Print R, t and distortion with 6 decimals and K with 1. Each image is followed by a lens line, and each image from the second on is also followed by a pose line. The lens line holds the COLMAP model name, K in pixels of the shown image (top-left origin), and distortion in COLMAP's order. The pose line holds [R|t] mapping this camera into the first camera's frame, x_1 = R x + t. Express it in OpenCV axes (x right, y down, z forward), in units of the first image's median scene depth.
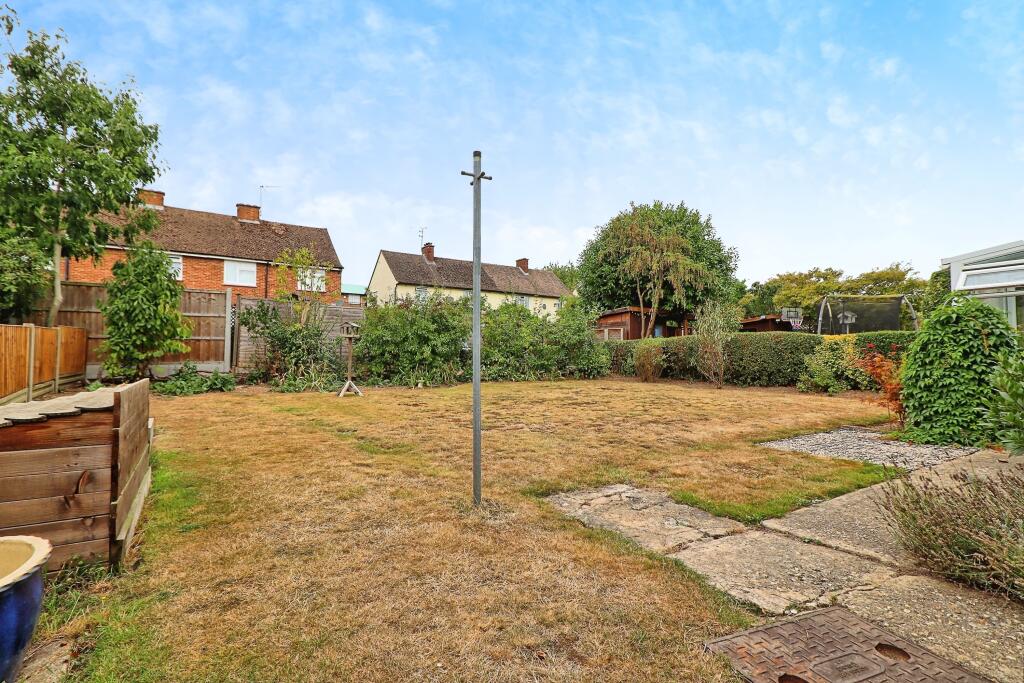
lens RADIAL K [[464.5, 0, 512.0], [0, 464.5, 341.5], [0, 0, 1]] dist [-0.013615, 0.001209]
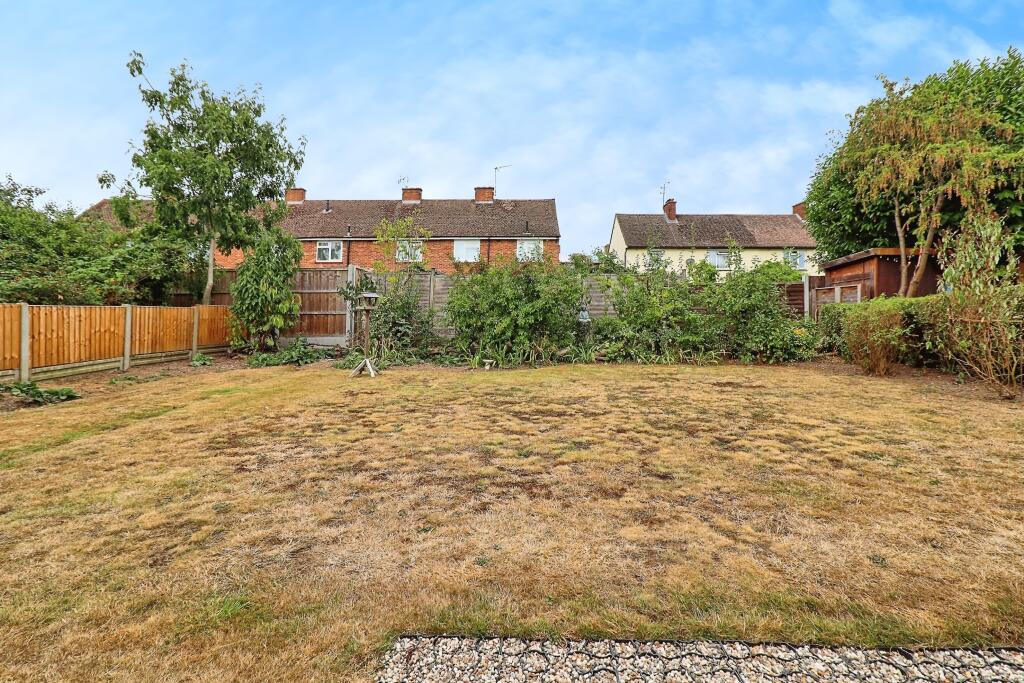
lens RADIAL K [[464.5, 0, 512.0], [0, 464.5, 341.5], [0, 0, 1]] dist [-0.013615, 0.001209]
pose [[0.838101, 0.017203, -0.545244, 0.108218], [0.019907, 0.997873, 0.062082, 0.000419], [0.545152, -0.062885, 0.835976, 0.128101]]
